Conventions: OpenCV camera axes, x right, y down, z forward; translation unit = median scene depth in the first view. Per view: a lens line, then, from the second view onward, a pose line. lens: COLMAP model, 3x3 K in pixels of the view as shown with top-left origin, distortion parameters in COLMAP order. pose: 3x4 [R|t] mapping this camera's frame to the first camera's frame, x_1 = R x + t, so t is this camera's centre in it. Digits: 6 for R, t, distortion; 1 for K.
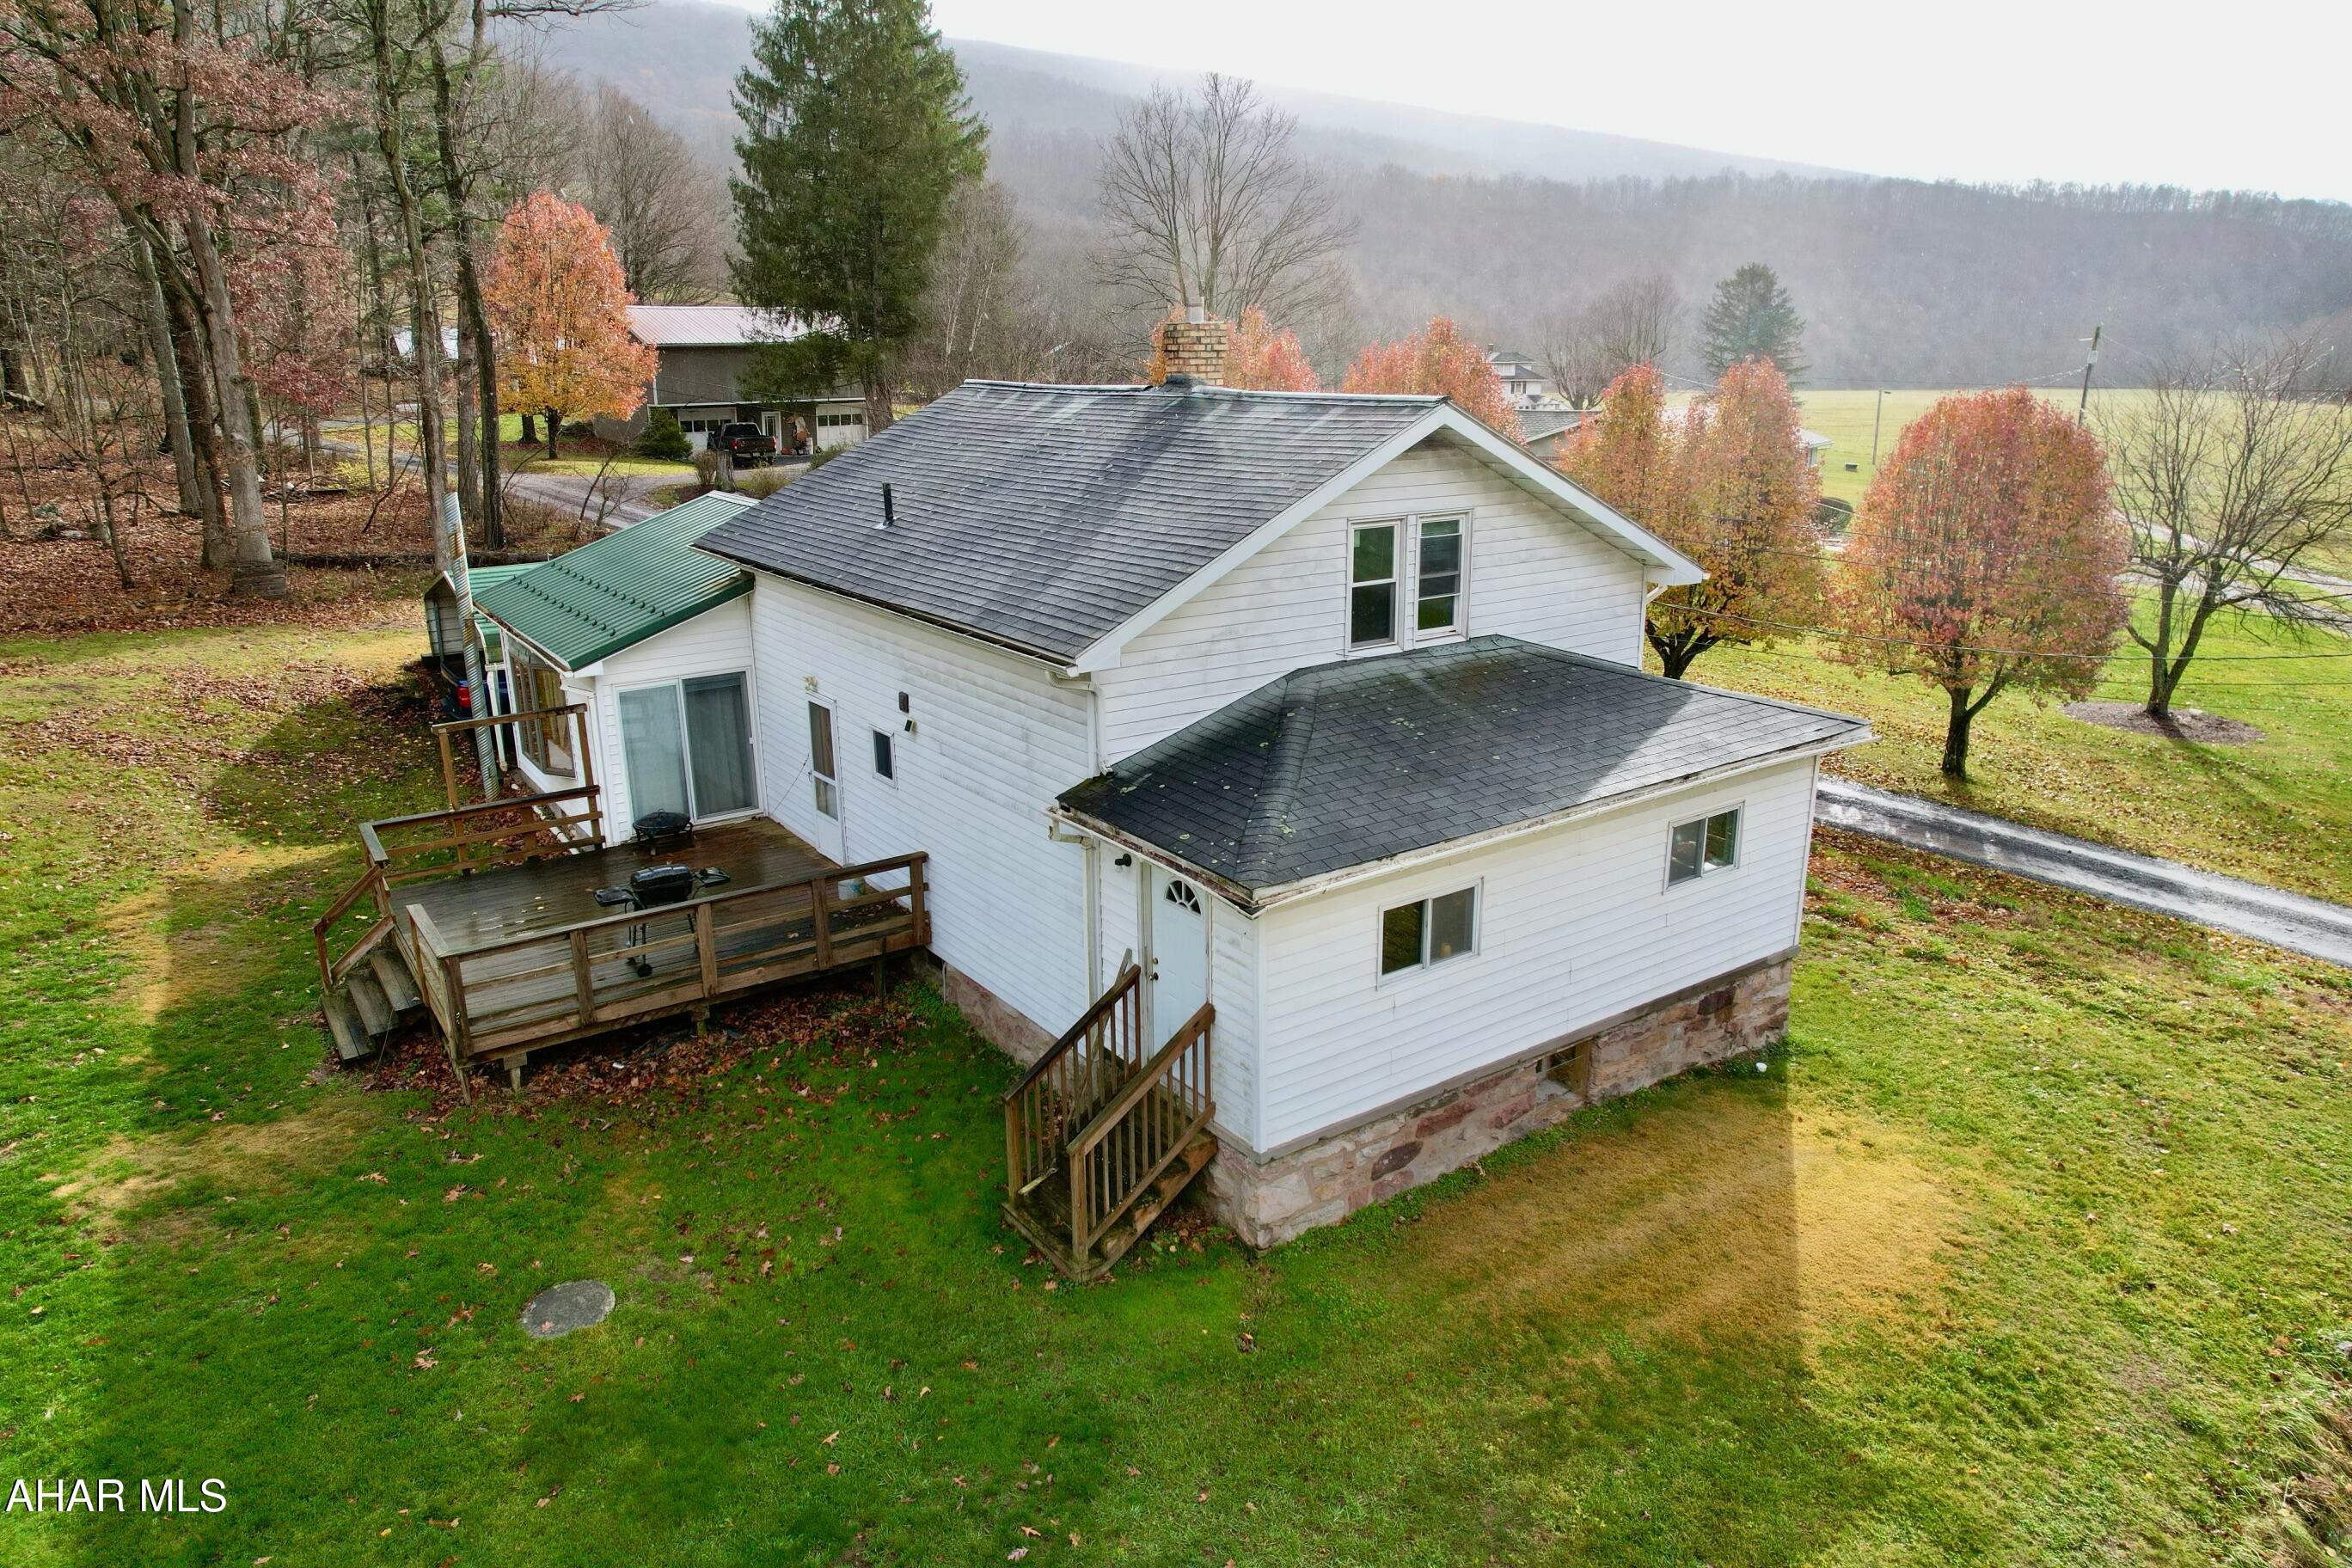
lens RADIAL K [[1495.1, 0, 1185.7], [0, 1495.1, 774.3], [0, 0, 1]] dist [-0.048474, 0.022063]
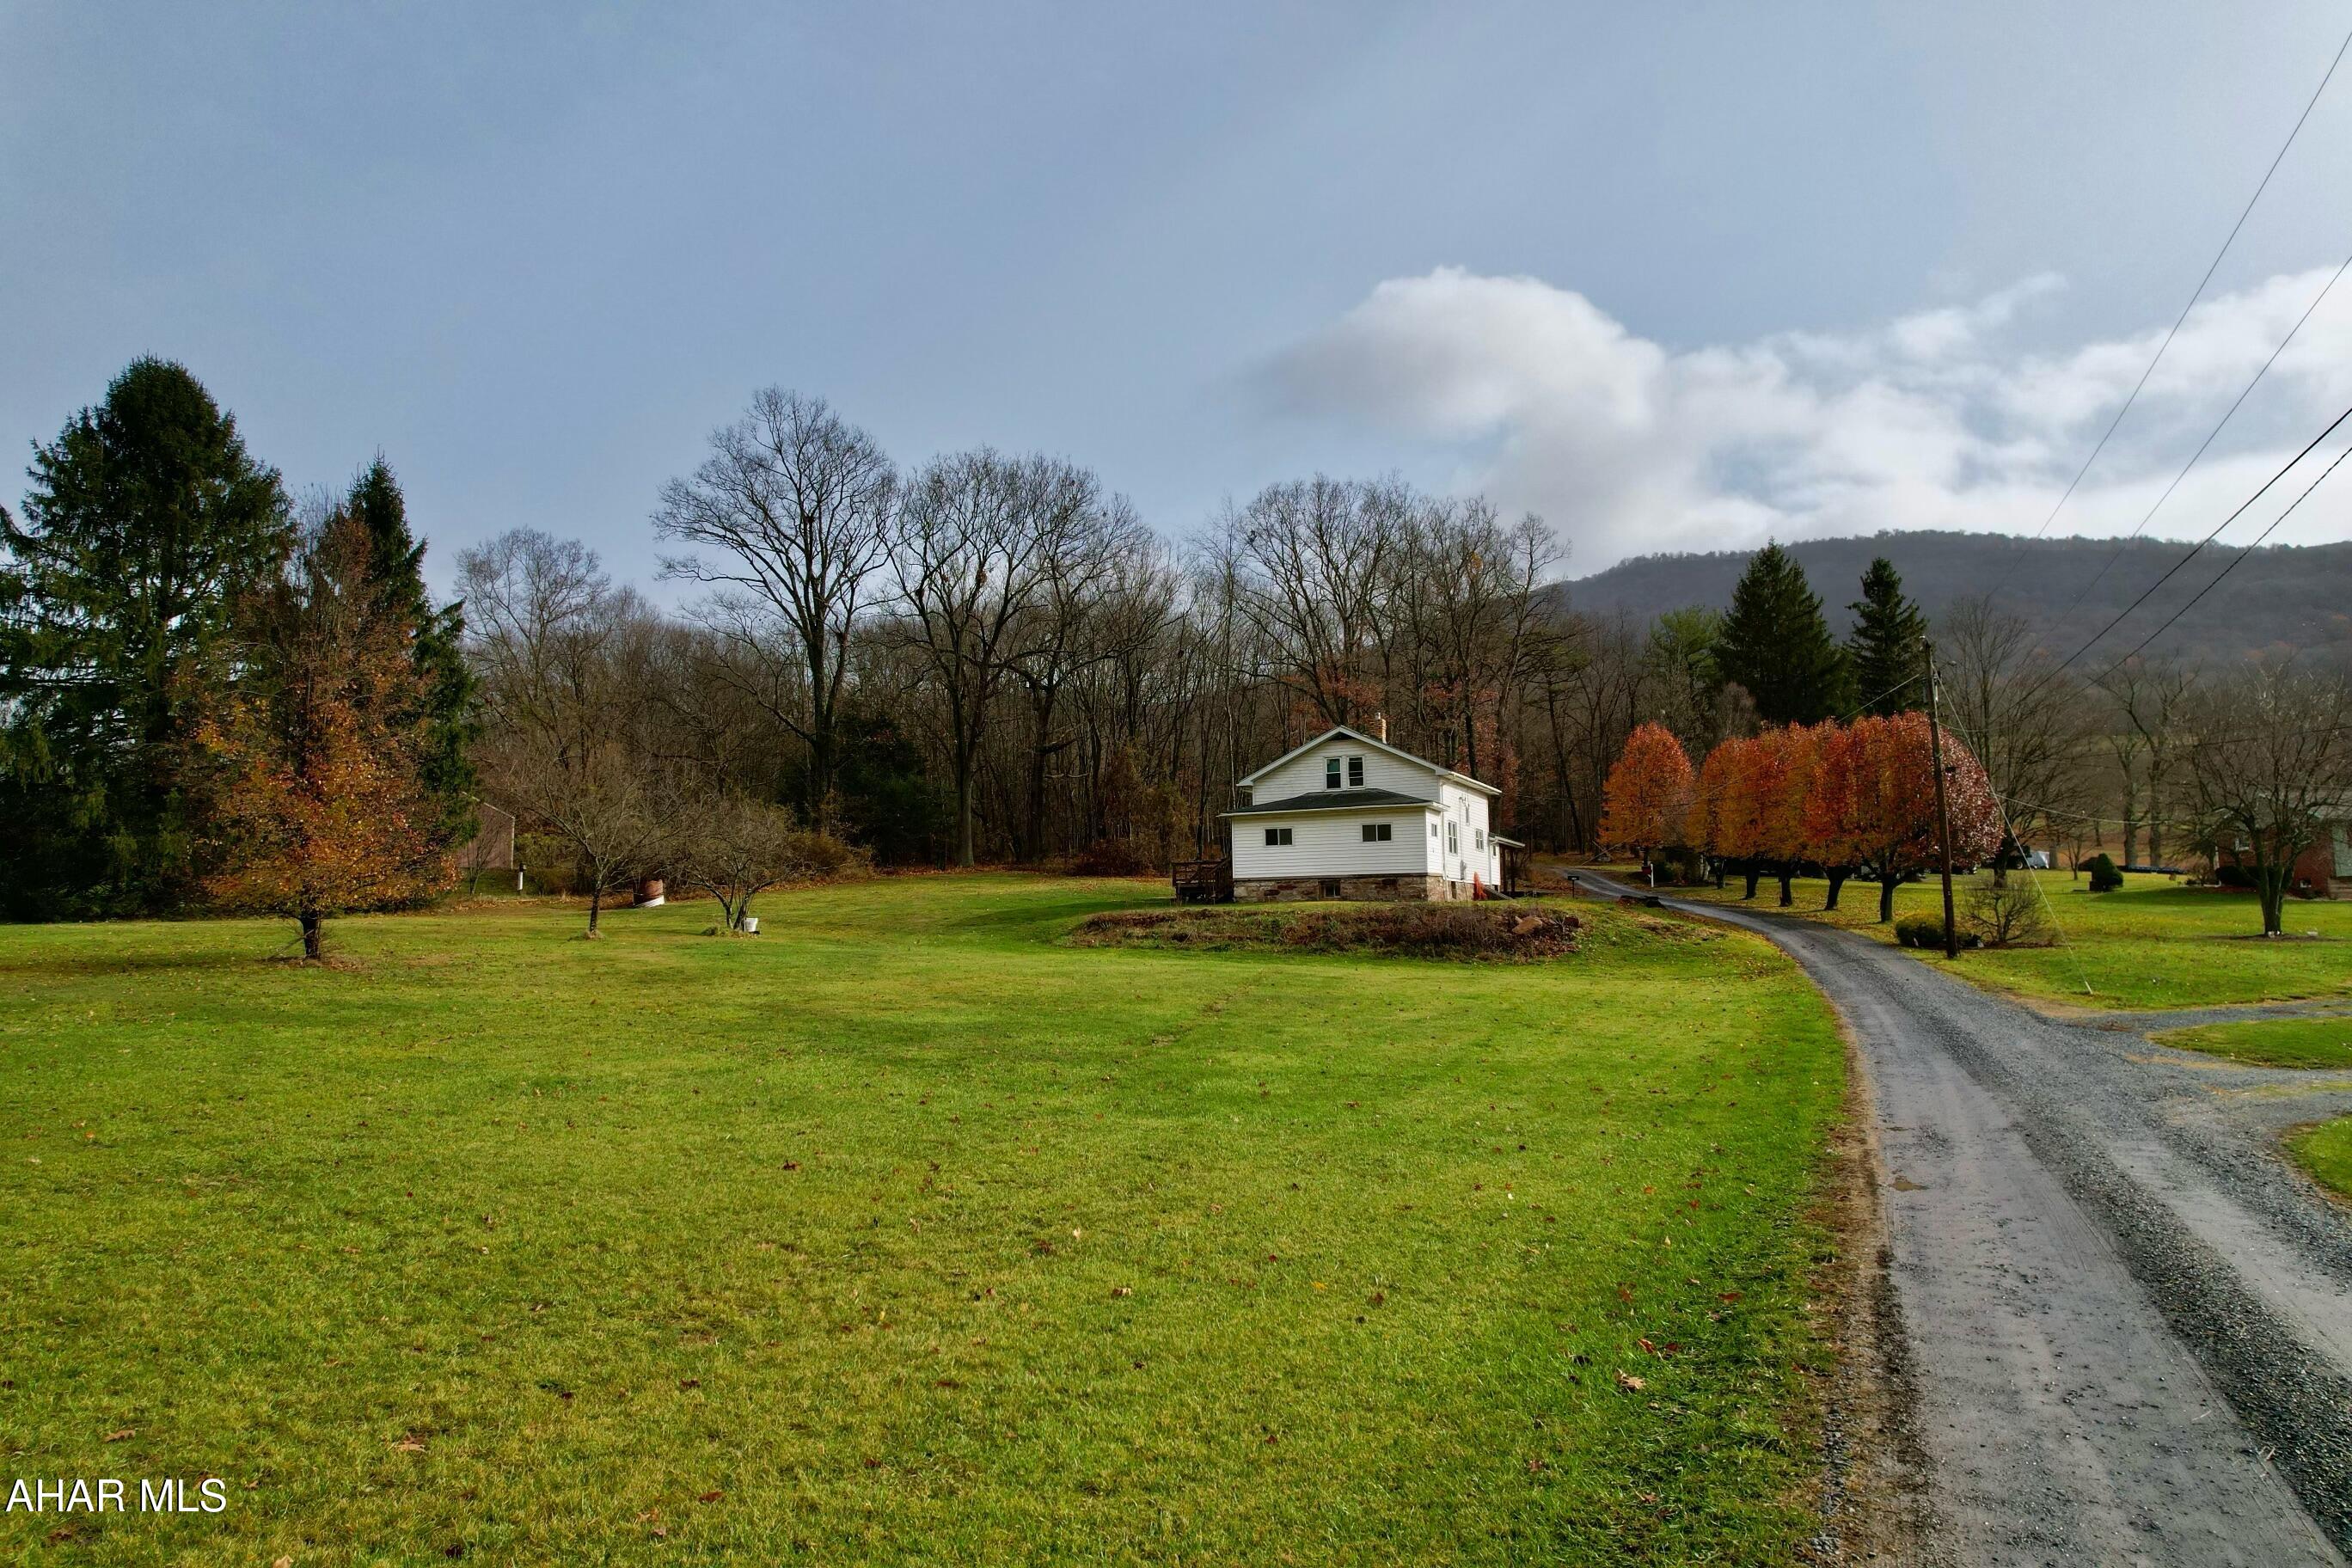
lens RADIAL K [[1495.1, 0, 1183.3], [0, 1495.1, 791.3], [0, 0, 1]] dist [-0.048474, 0.022063]
pose [[0.526021, -0.080368, -0.846666, 3.154515], [-0.225710, 0.946633, -0.230087, 0.886751], [0.819974, 0.312132, 0.479809, -1.154986]]
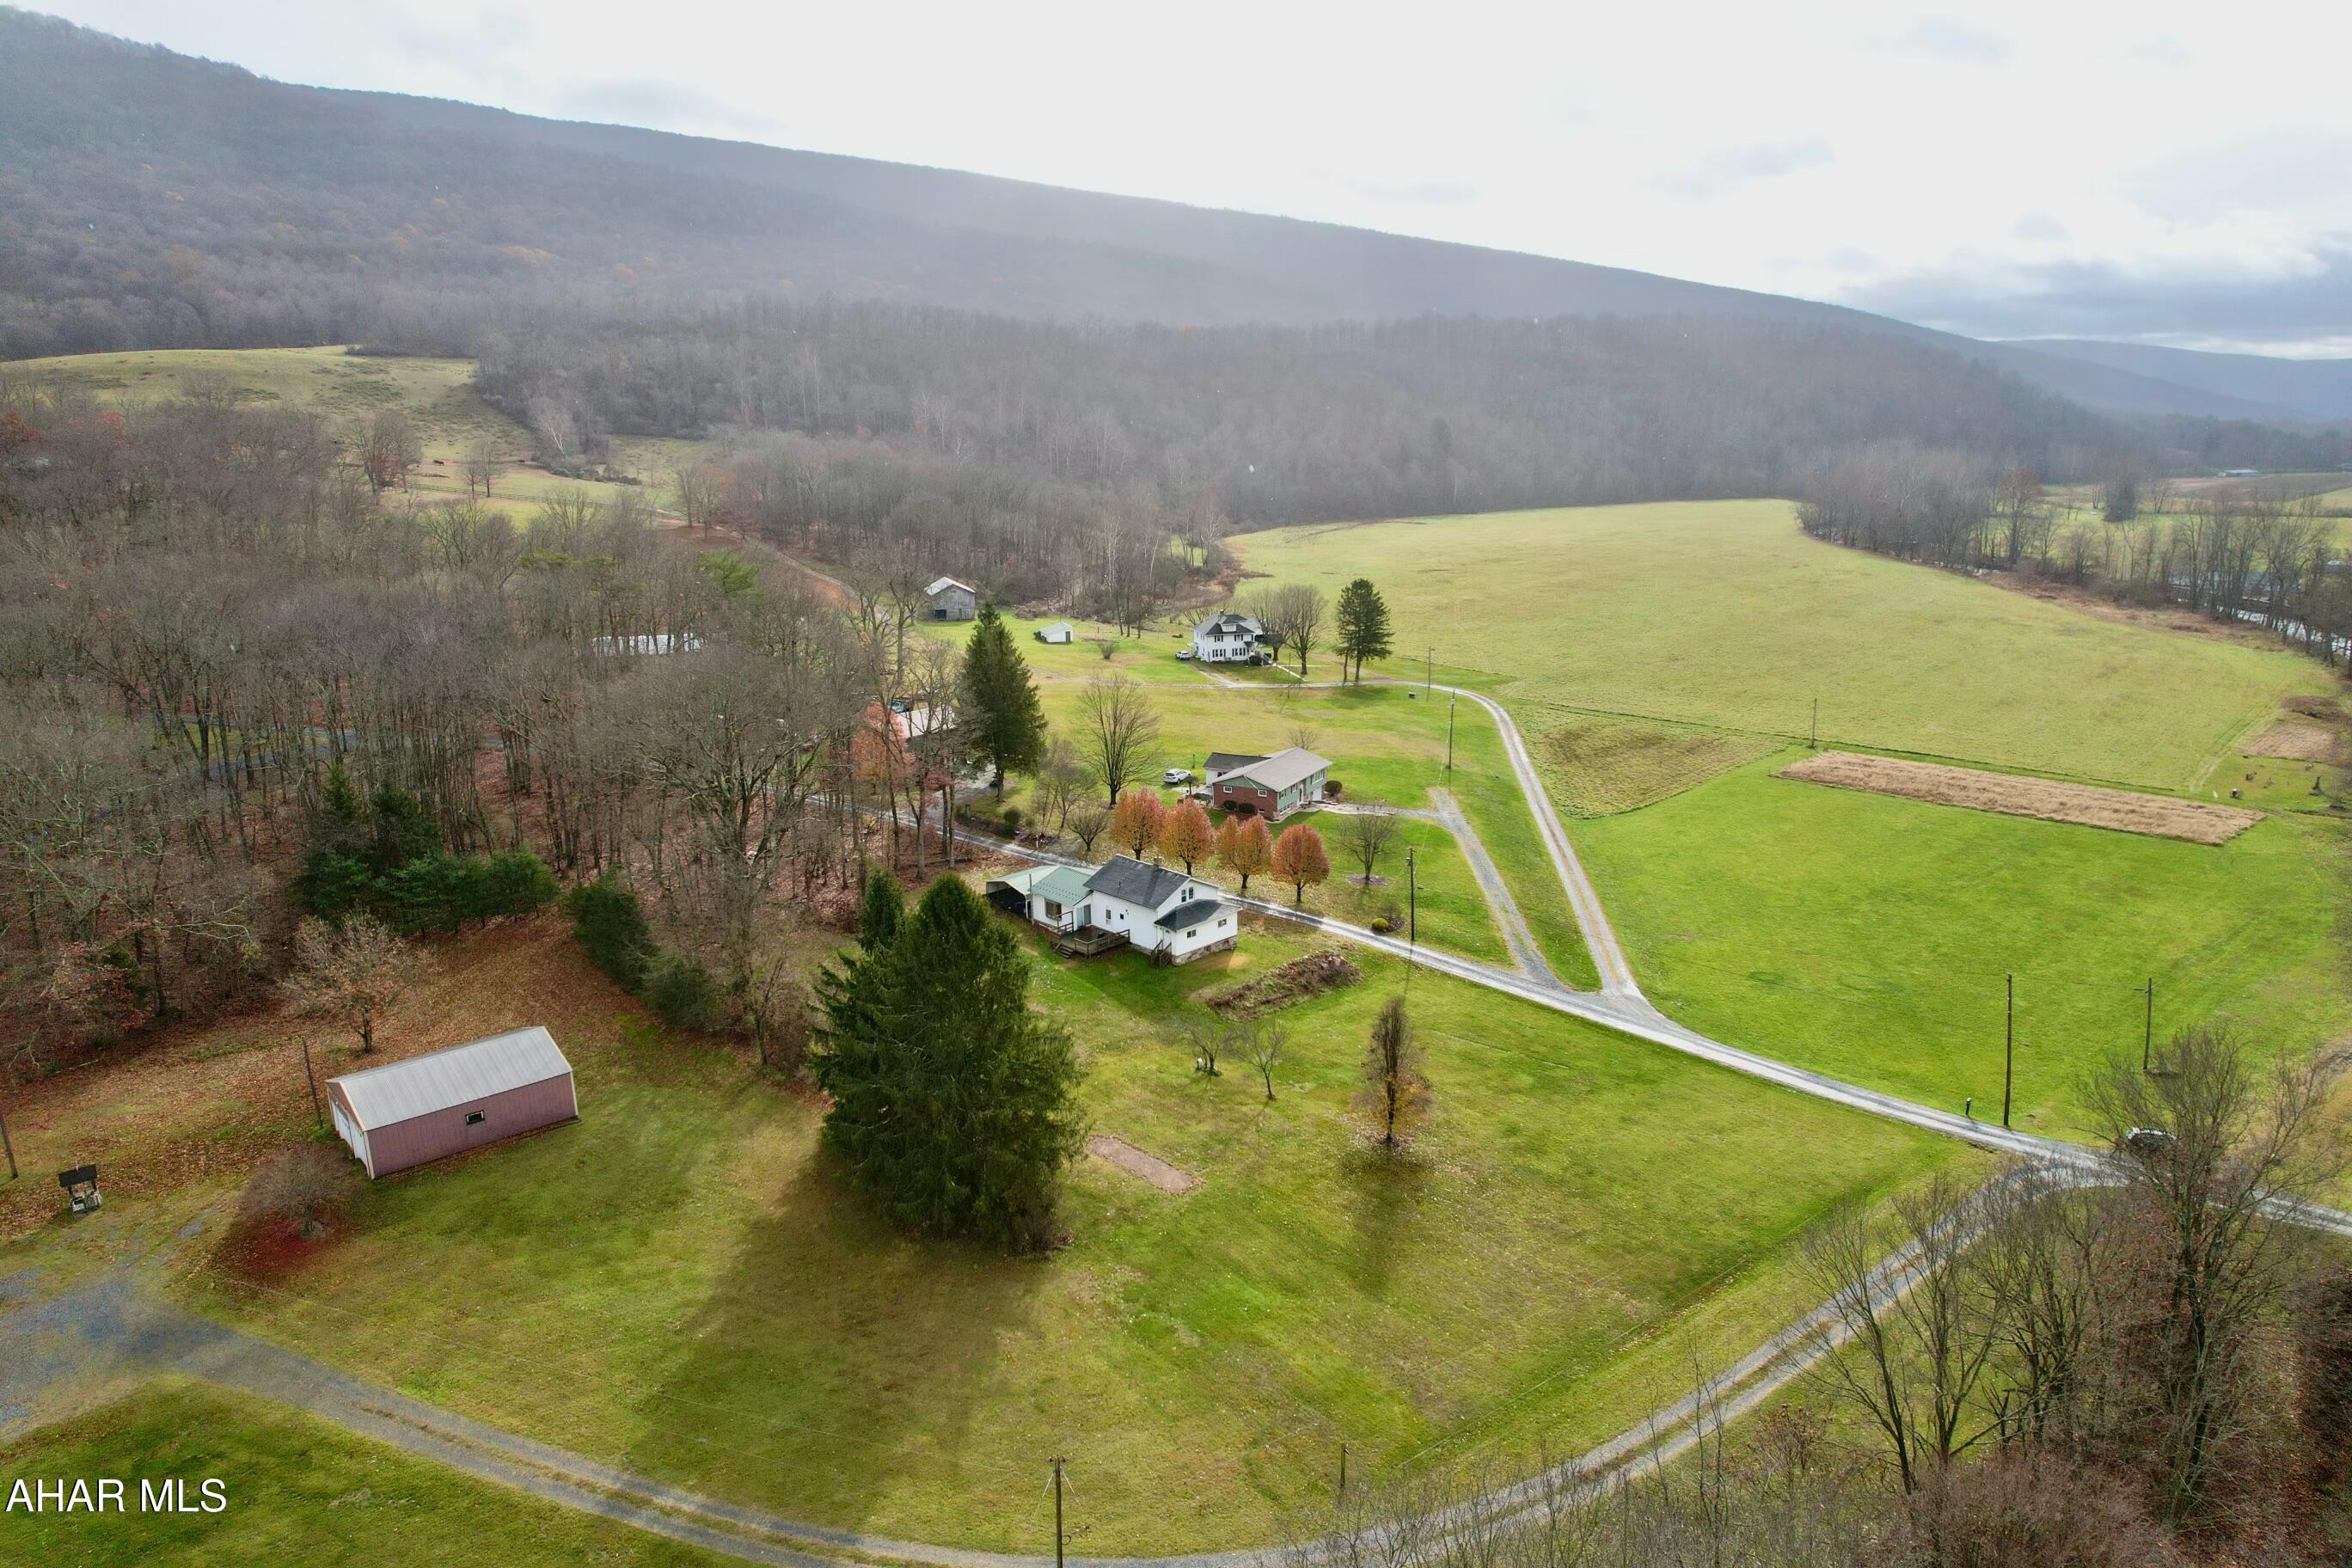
lens RADIAL K [[1495.1, 0, 1179.0], [0, 1495.1, 777.0], [0, 0, 1]] dist [-0.048474, 0.022063]
pose [[0.988250, -0.044993, 0.146077, -1.146399], [0.050227, 0.998214, -0.032339, -0.535586], [-0.144361, 0.039296, 0.988744, -7.658400]]
